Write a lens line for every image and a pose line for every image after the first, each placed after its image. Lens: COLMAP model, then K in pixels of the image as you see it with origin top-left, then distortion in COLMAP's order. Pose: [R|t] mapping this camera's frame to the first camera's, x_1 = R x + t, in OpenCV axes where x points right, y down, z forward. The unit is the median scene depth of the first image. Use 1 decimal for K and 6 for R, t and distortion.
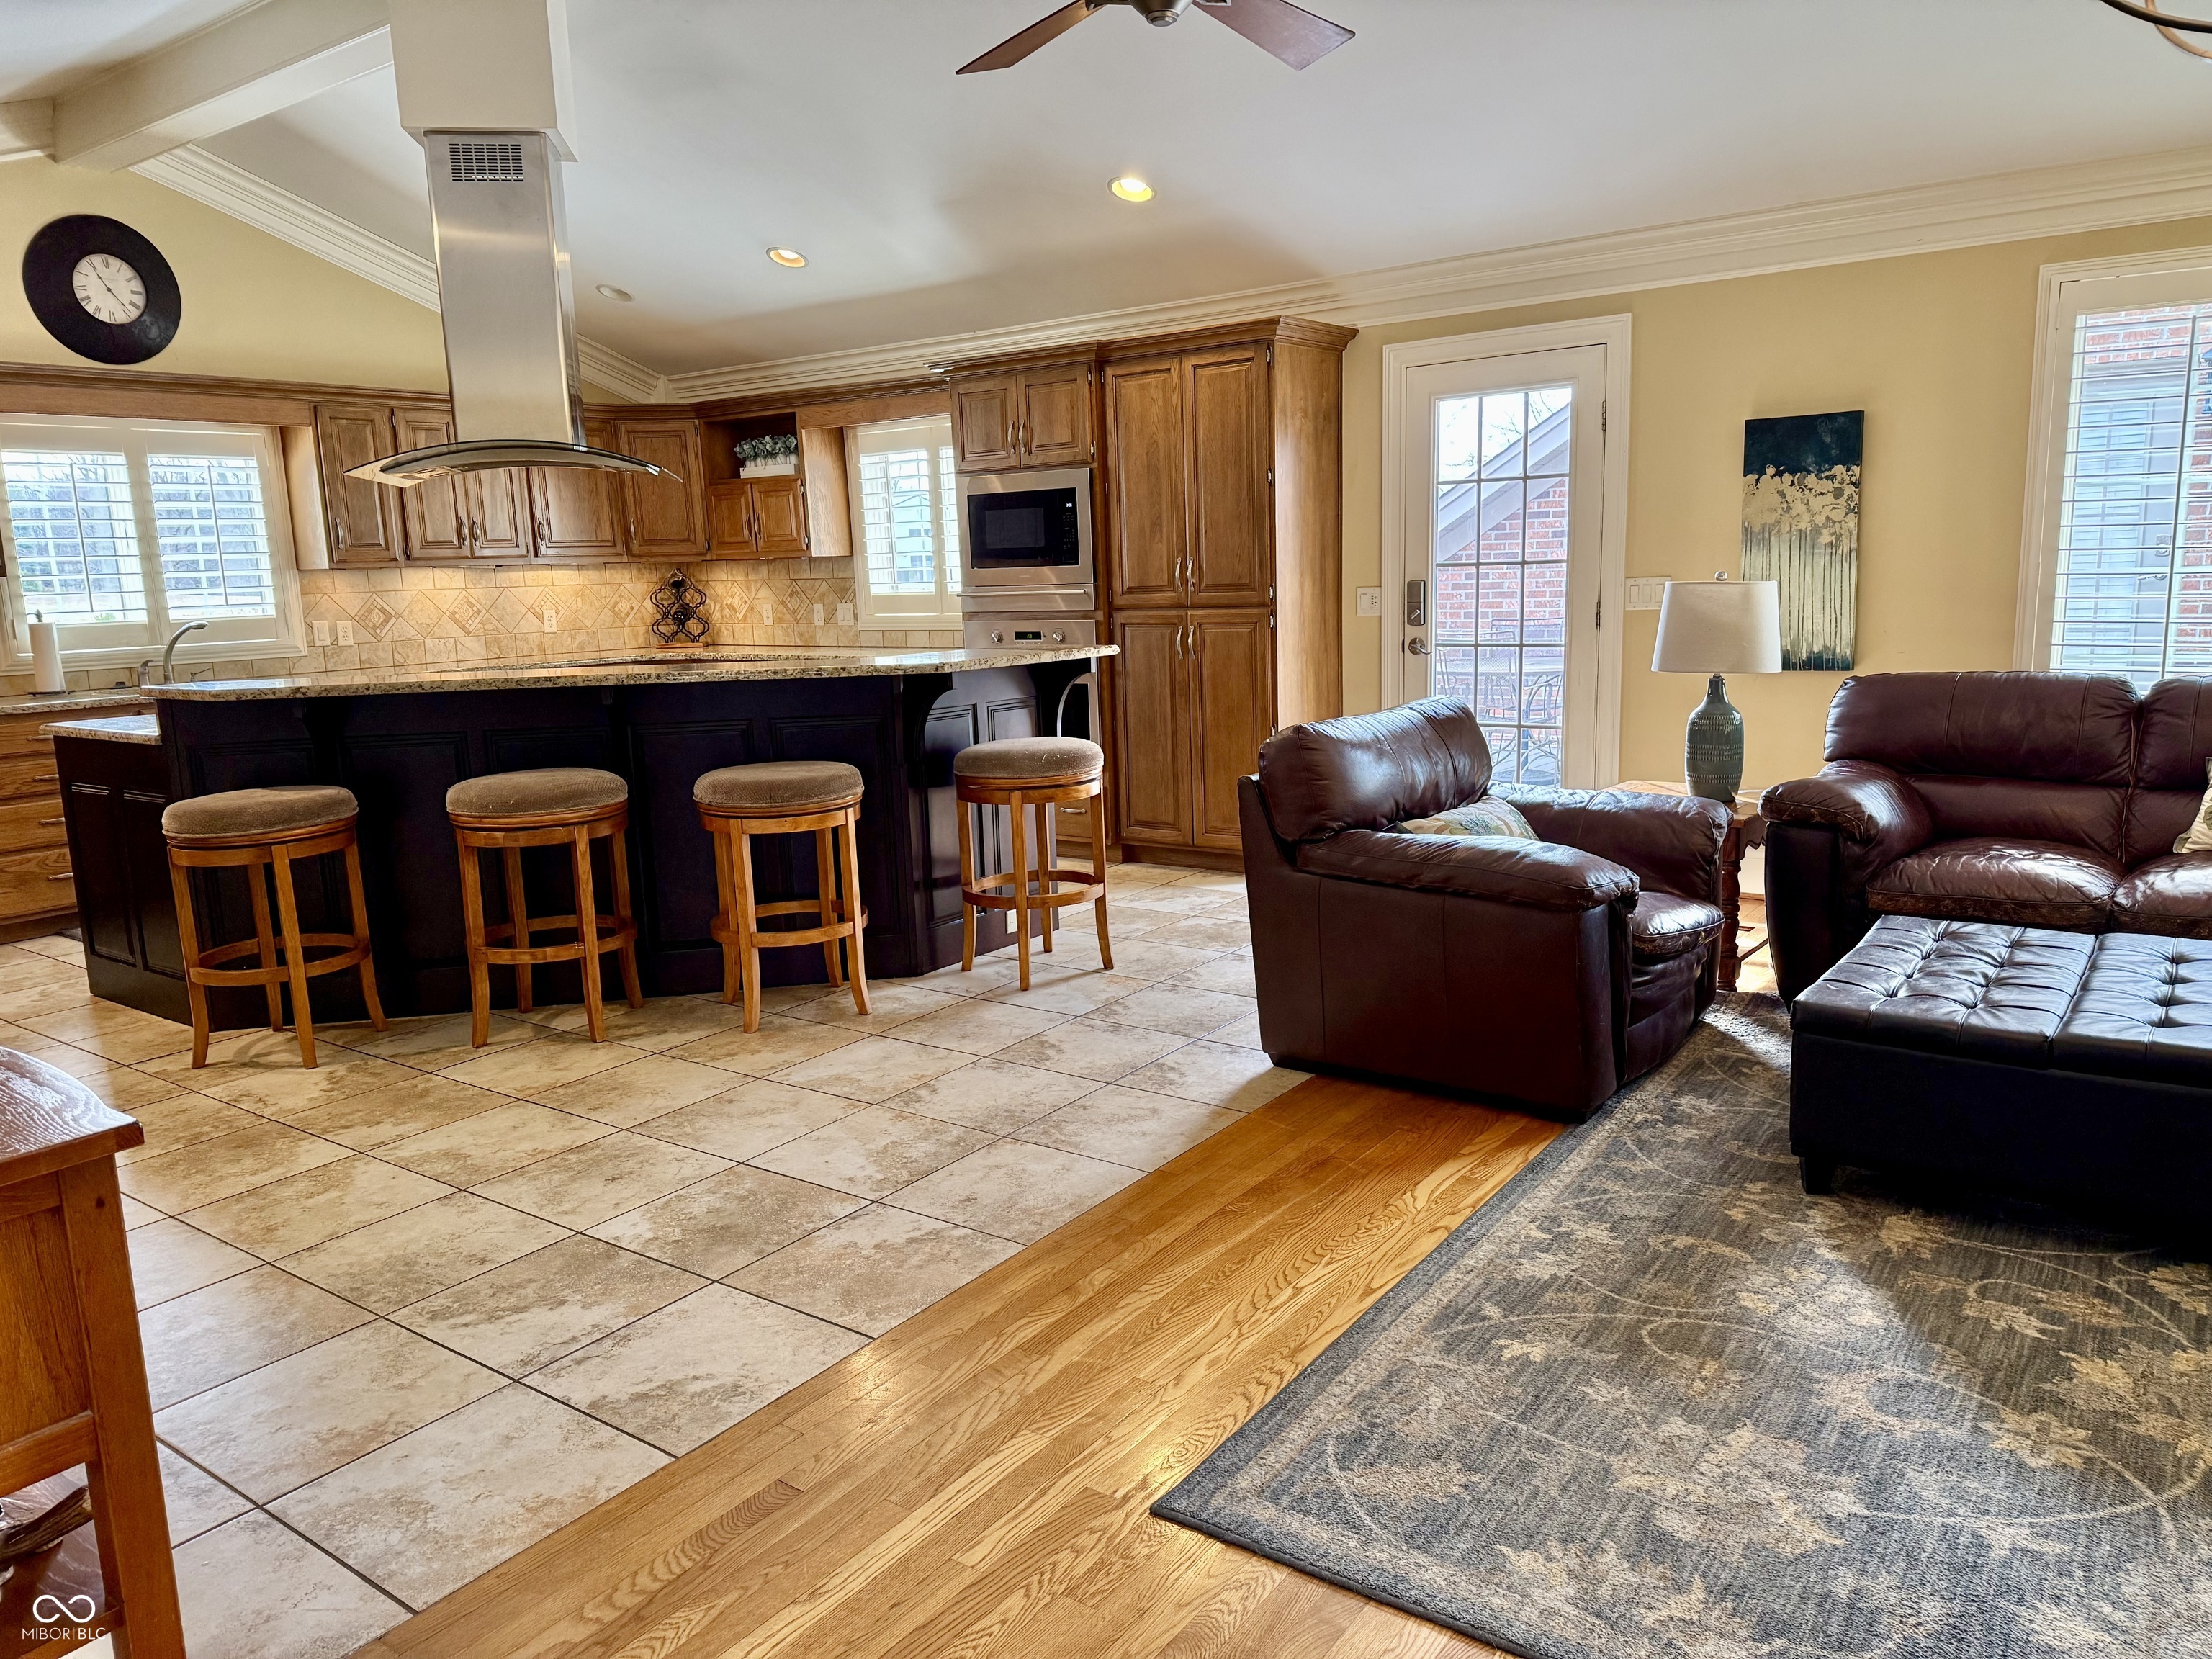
lens RADIAL K [[1550.4, 0, 1094.0], [0, 1550.4, 840.0], [0, 0, 1]] dist [0.107435, -0.141772]
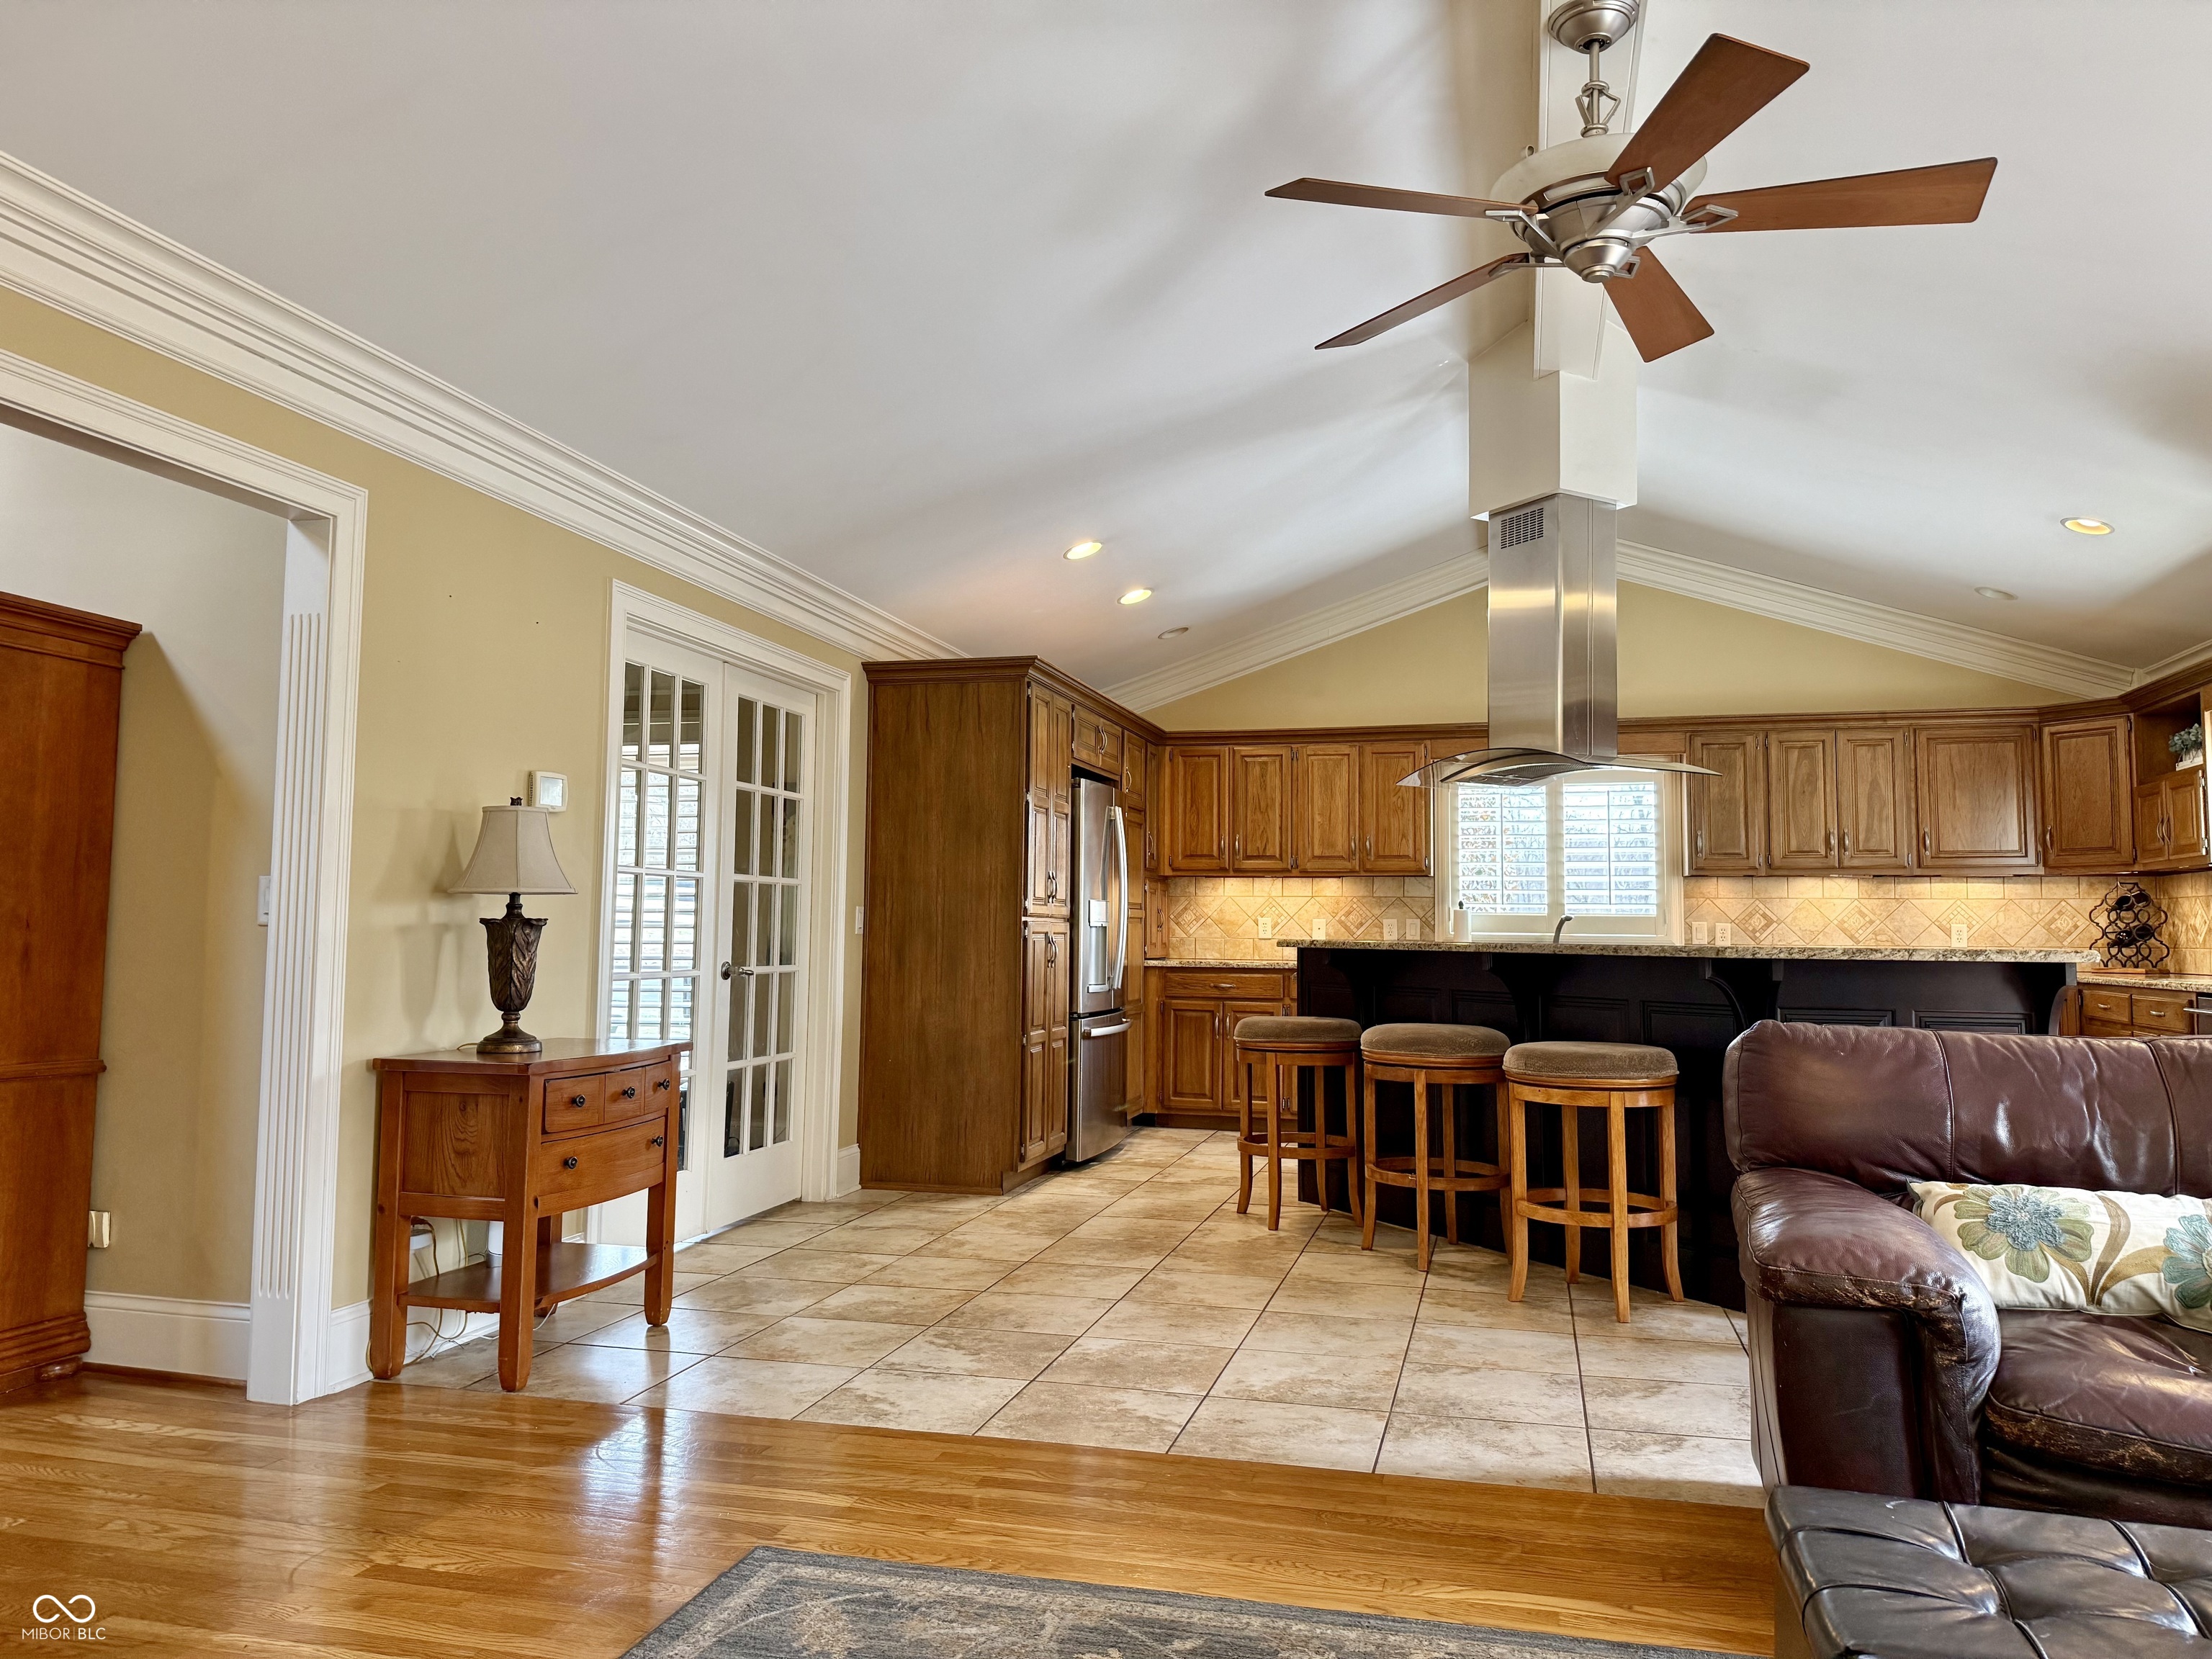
lens RADIAL K [[1560.6, 0, 1111.0], [0, 1560.6, 797.0], [0, 0, 1]] dist [0.080648, -0.146073]
pose [[0.354968, -0.044733, -0.933808, 0.461743], [-0.186520, 0.975384, -0.117626, -0.018197], [0.916083, 0.215927, 0.337887, 0.249915]]
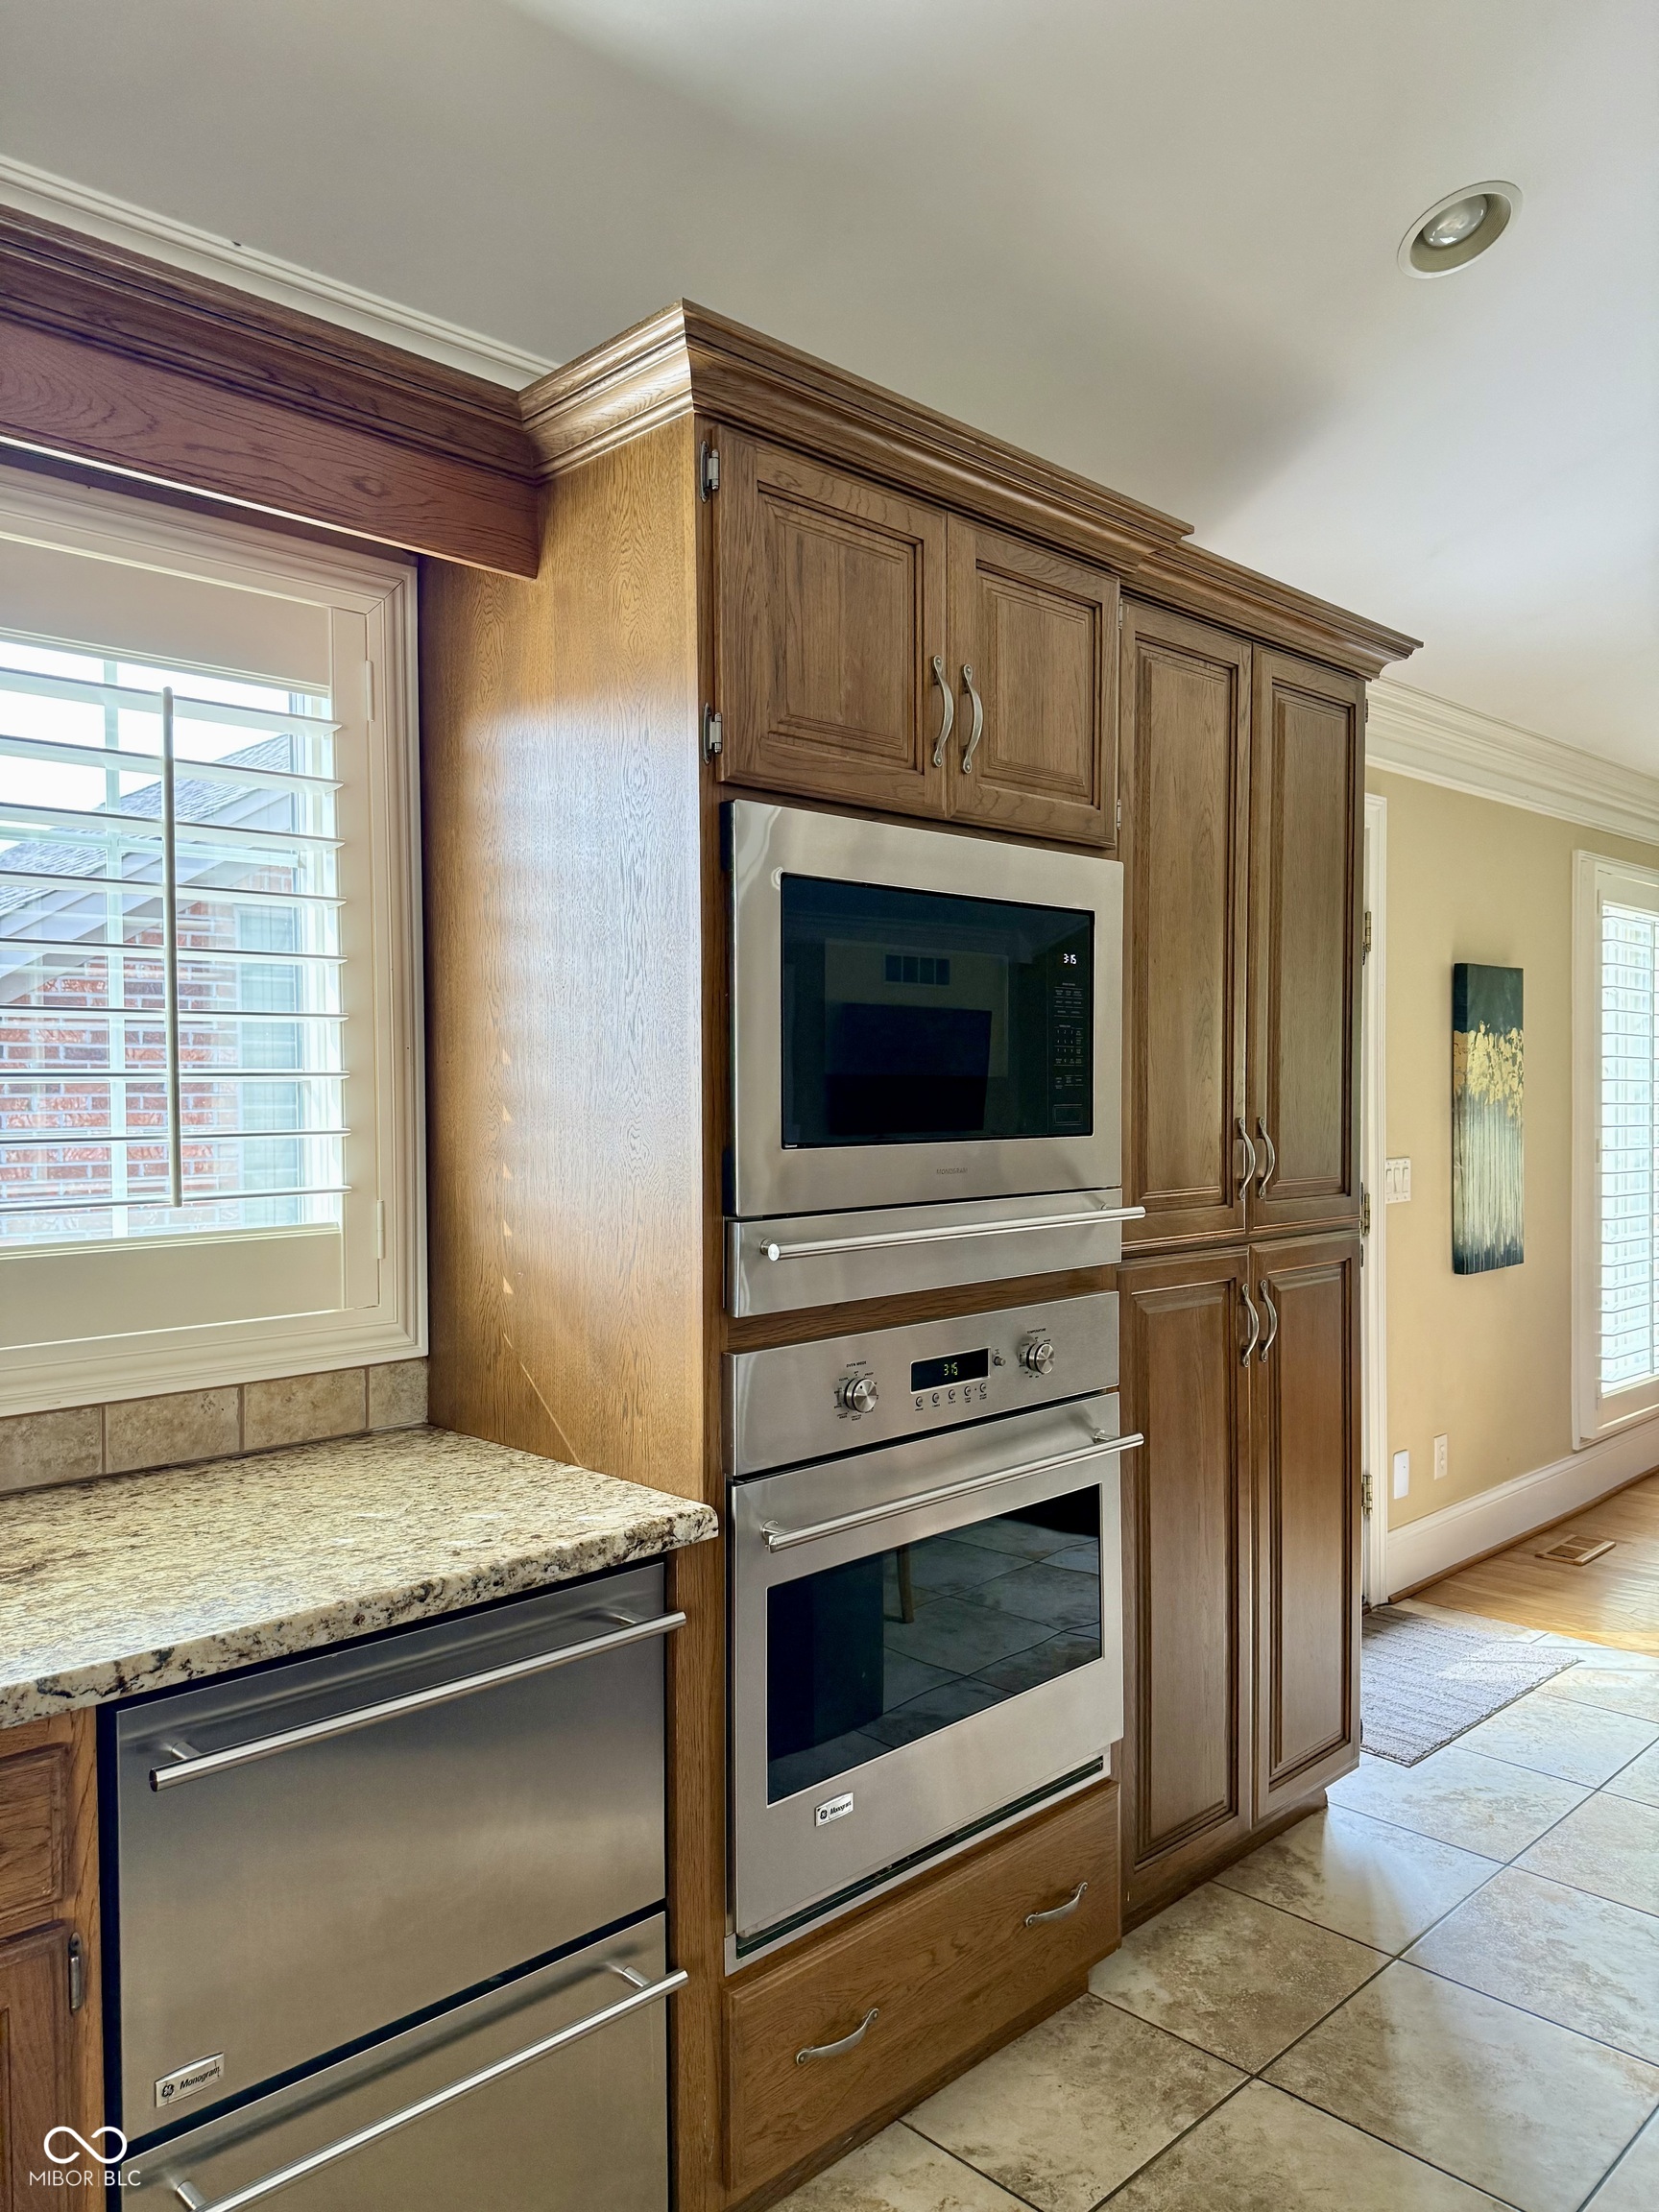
lens RADIAL K [[1550.4, 0, 829.5], [0, 1550.4, 1106.0], [0, 0, 1]] dist [0.107435, -0.141772]
pose [[0.166949, 0.023571, 0.985684, -0.359224], [0.176672, 0.982819, -0.053426, -0.179766], [-0.970008, 0.183062, 0.159917, 1.025535]]
